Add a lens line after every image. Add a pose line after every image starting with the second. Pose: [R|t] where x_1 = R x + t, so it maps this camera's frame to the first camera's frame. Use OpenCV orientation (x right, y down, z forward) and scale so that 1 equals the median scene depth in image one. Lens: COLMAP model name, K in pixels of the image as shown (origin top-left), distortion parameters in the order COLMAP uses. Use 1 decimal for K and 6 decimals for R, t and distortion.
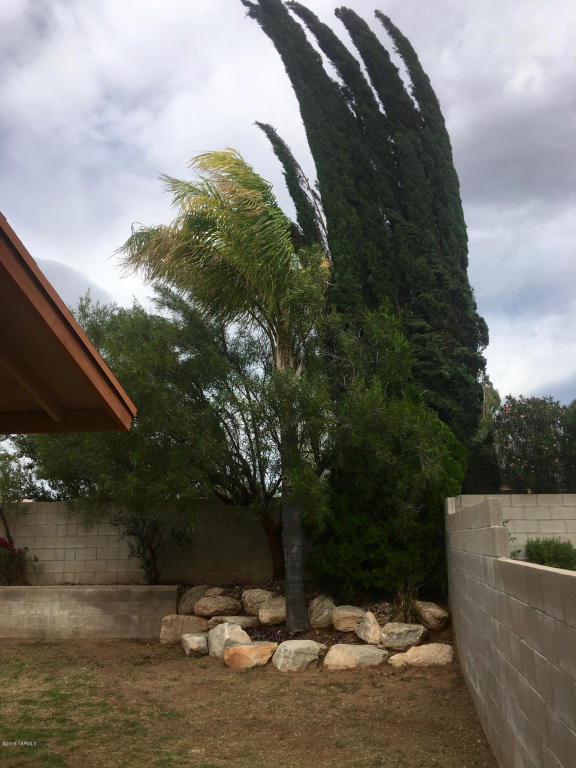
lens RADIAL K [[660.3, 0, 288.0], [0, 660.3, 384.0], [0, 0, 1]] dist [0.072196, -0.112133]
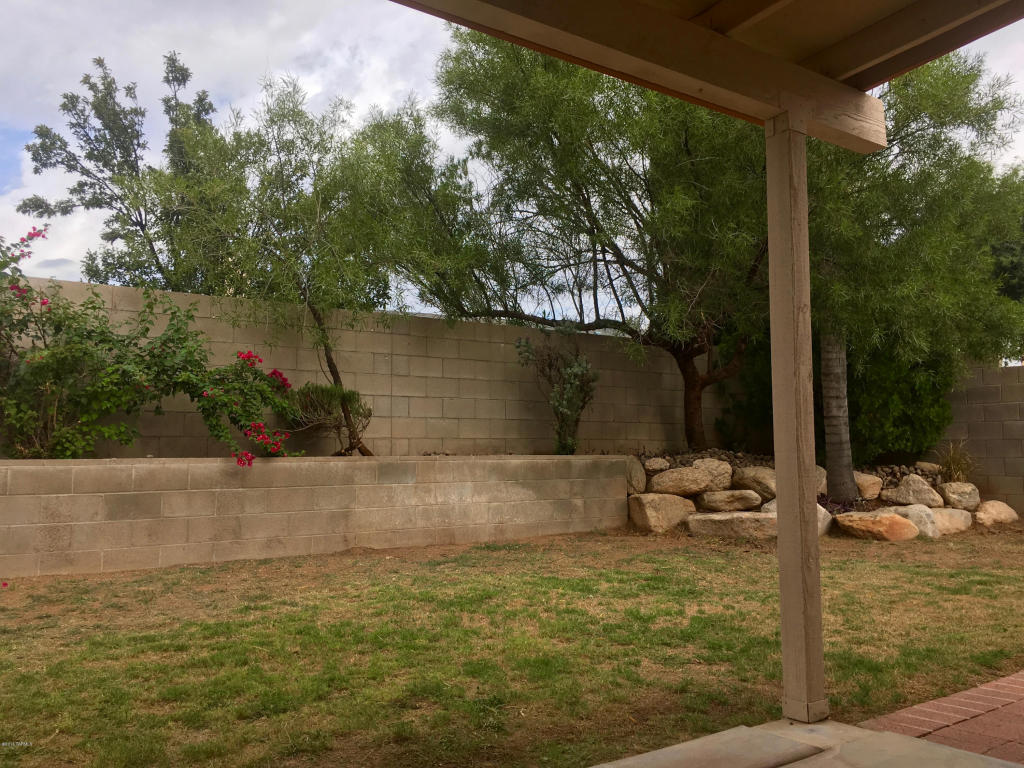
lens RADIAL K [[880.3, 0, 511.6], [0, 880.3, 373.1], [0, 0, 1]] dist [0.072196, -0.112133]
pose [[0.702631, 0.071981, 0.707904, -0.874044], [-0.164197, 0.984422, 0.062877, 0.182518], [-0.692350, -0.160415, 0.703505, 0.459080]]
